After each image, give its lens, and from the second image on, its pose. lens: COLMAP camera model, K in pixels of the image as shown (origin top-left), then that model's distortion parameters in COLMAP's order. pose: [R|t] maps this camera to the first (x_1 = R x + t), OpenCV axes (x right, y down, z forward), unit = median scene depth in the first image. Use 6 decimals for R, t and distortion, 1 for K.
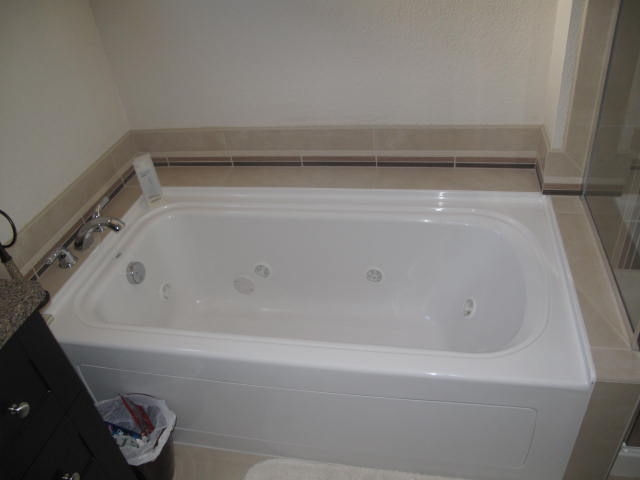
lens RADIAL K [[535.3, 0, 320.7], [0, 535.3, 241.3], [0, 0, 1]] dist [-0.133348, 0.092340]
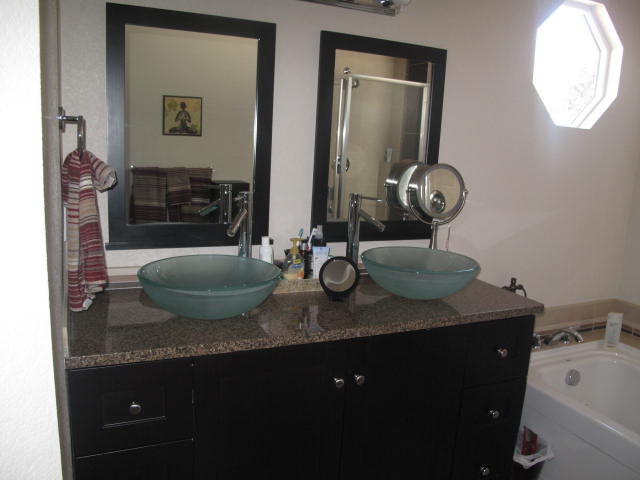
lens RADIAL K [[535.3, 0, 321.7], [0, 535.3, 240.0], [0, 0, 1]] dist [-0.133348, 0.092340]
pose [[0.574886, 0.279052, -0.769179, 0.192417], [-0.557278, 0.821848, -0.118351, 0.257577], [0.599122, 0.496685, 0.627979, -0.384820]]
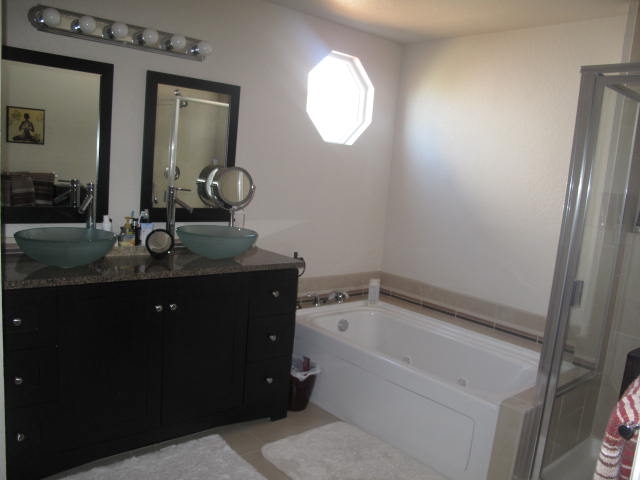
lens RADIAL K [[535.3, 0, 320.4], [0, 535.3, 242.3], [0, 0, 1]] dist [-0.133348, 0.092340]
pose [[0.775470, 0.250670, -0.579492, 0.556751], [-0.483195, 0.826392, -0.289135, 0.361031], [0.406411, 0.504223, 0.761965, -0.578557]]
